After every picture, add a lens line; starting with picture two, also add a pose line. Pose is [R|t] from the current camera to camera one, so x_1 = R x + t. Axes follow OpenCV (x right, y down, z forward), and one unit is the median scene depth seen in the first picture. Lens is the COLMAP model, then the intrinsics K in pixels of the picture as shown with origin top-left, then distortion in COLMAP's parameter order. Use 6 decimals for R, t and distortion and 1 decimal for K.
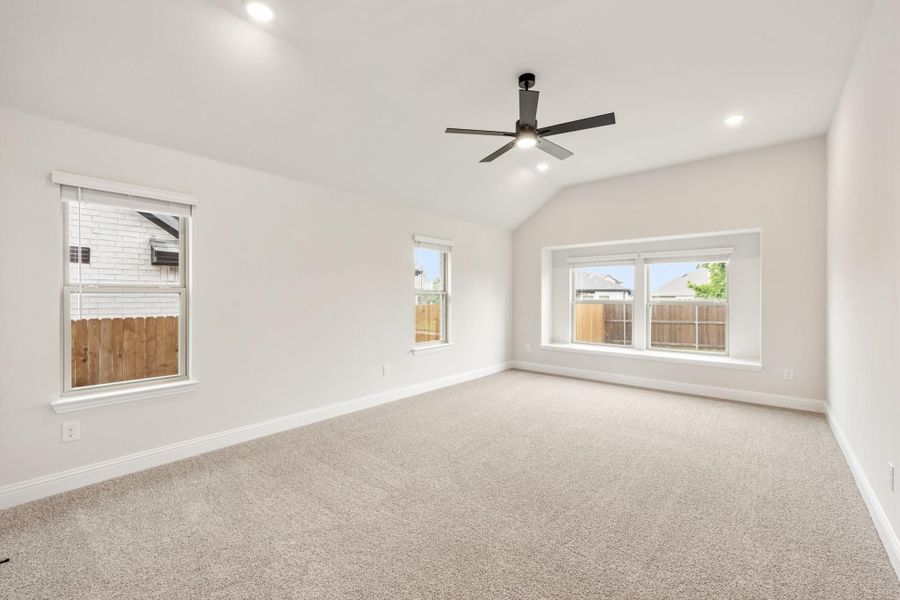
lens RADIAL K [[364.1, 0, 450.0], [0, 364.1, 300.0], [0, 0, 1]] dist [-0.001436, -0.000153]
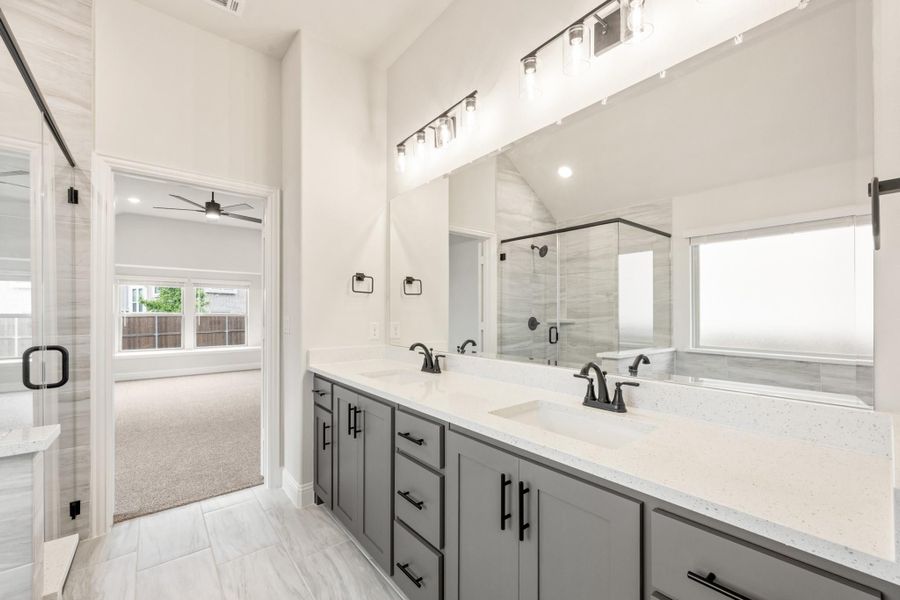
lens RADIAL K [[370.9, 0, 449.7], [0, 370.9, 306.4], [0, 0, 1]] dist [-0.000610, -0.000136]
pose [[0.154615, 0.013341, 0.987885, -0.515168], [0.011151, 0.999822, -0.015248, 0.005244], [-0.987912, 0.013373, 0.154439, -0.127335]]
